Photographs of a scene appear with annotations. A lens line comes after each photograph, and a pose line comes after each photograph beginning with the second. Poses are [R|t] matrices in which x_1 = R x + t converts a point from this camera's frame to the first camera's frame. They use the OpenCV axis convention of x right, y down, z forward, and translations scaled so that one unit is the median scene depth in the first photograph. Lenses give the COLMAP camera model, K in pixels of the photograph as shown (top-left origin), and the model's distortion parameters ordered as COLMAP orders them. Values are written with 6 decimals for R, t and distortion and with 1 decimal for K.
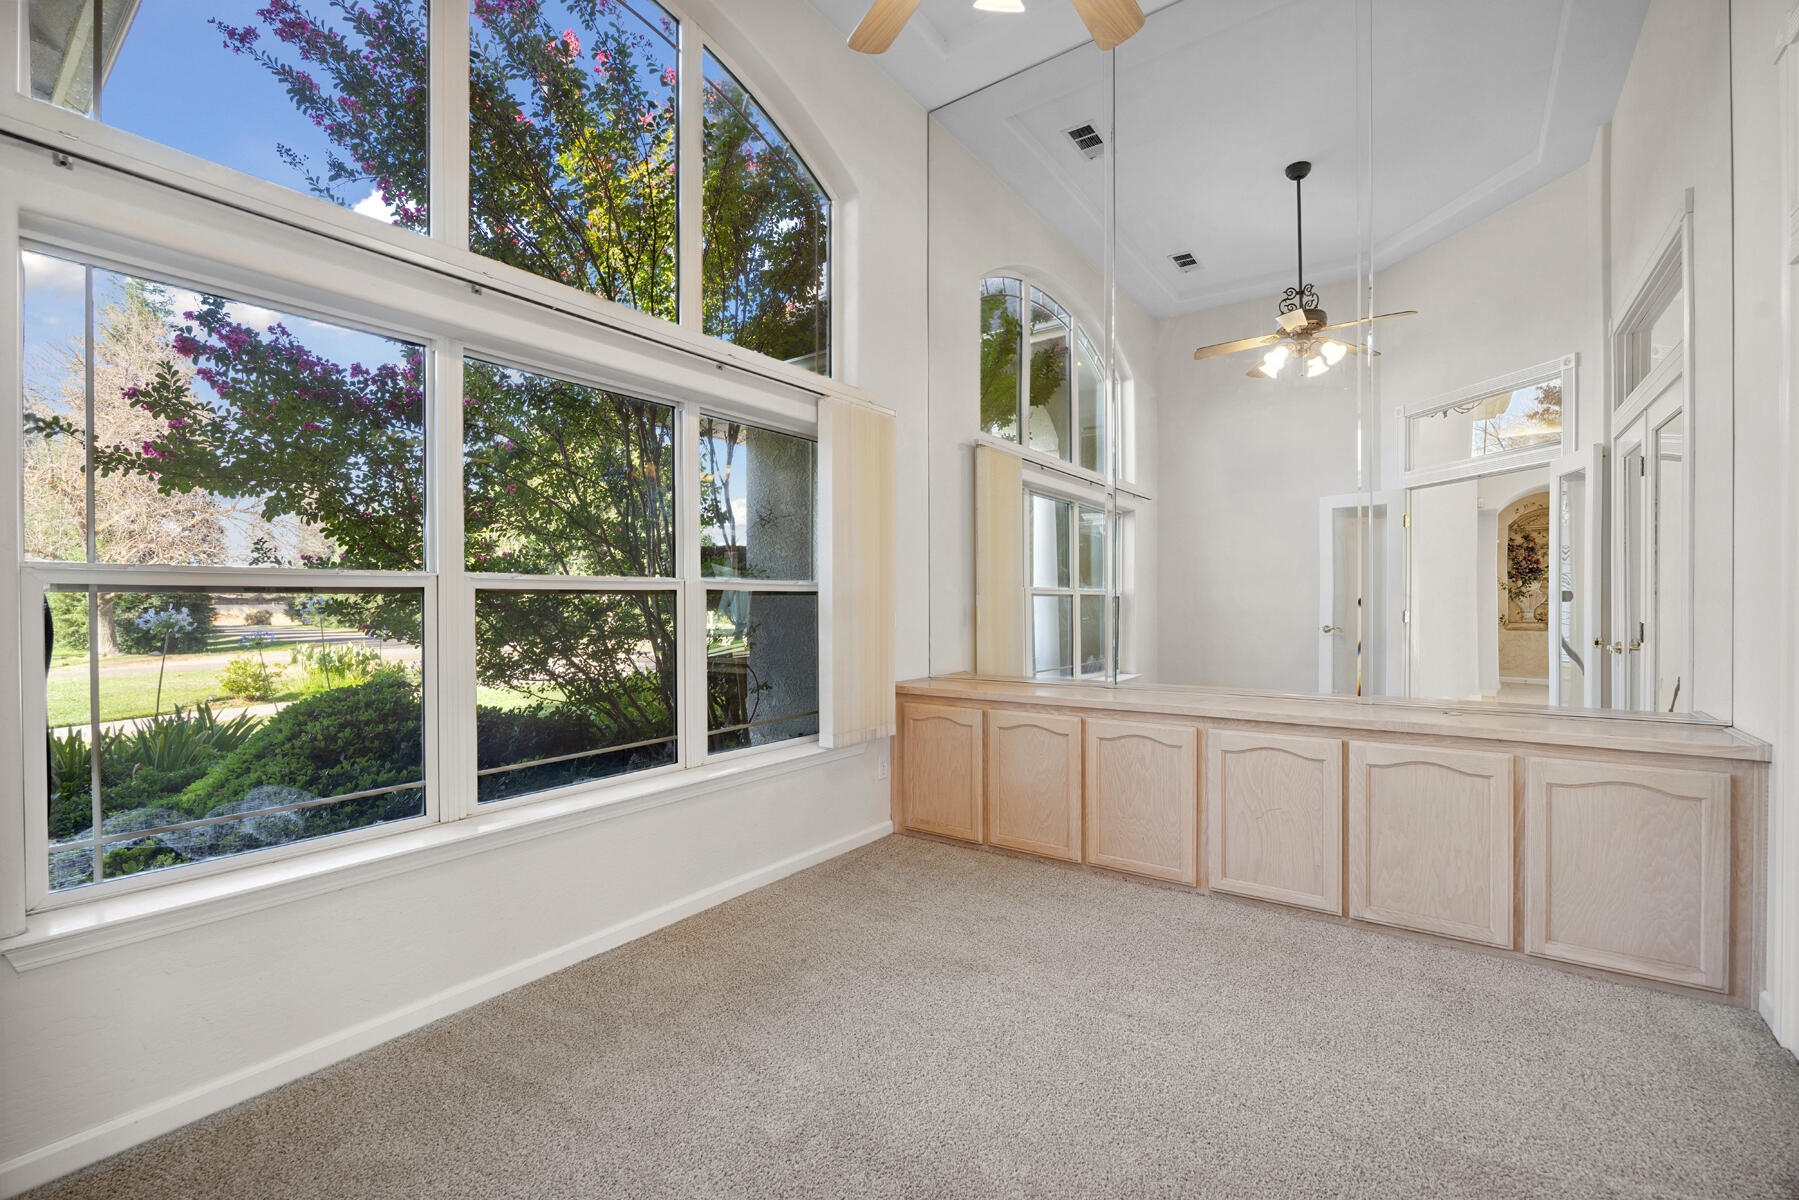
lens RADIAL K [[762.8, 0, 919.2], [0, 762.8, 598.3], [0, 0, 1]] dist [-0.002075, -0.000208]
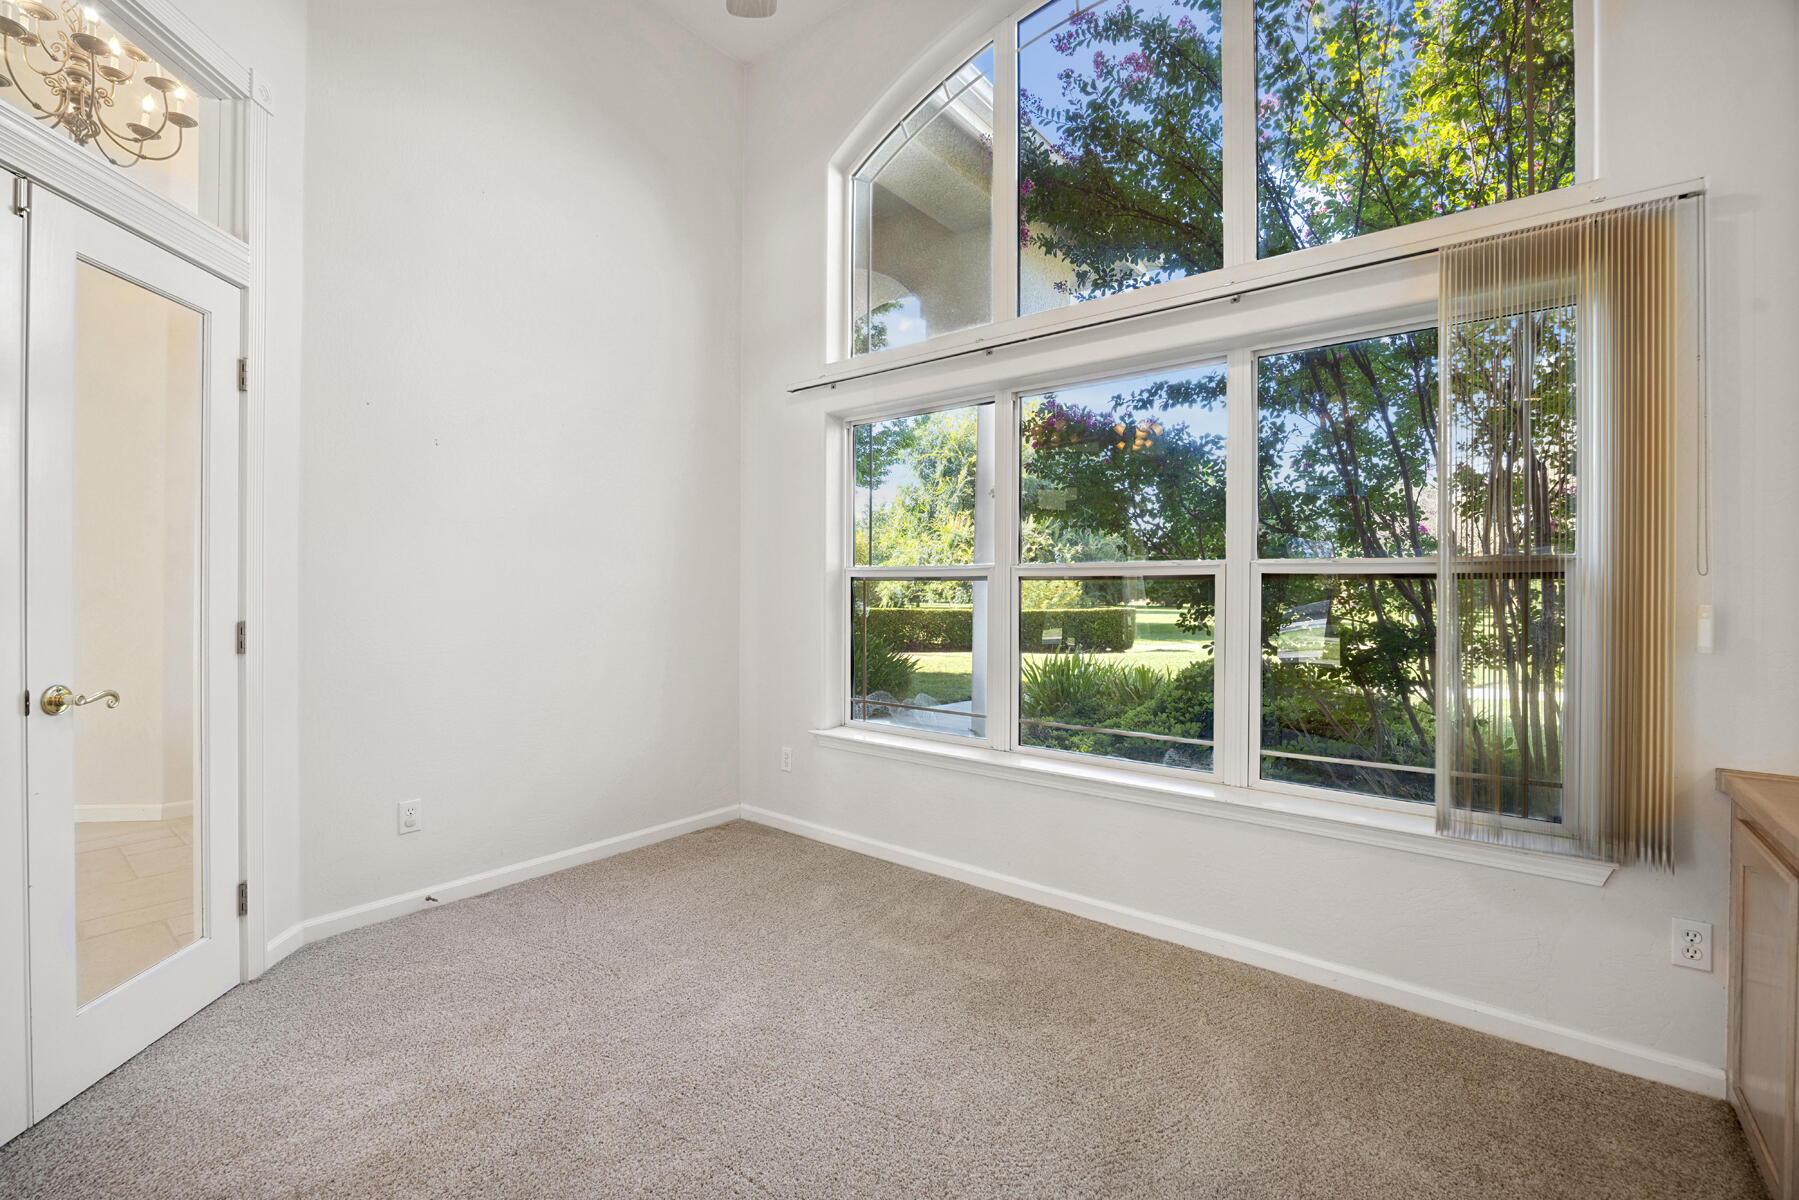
lens RADIAL K [[676.9, 0, 900.4], [0, 676.9, 583.2], [0, 0, 1]] dist [-0.000535, -0.000037]
pose [[0.016907, 0.004085, -0.999849, 0.407964], [-0.001274, 0.999991, 0.004064, -0.004511], [0.999856, 0.001205, 0.016912, 0.566914]]
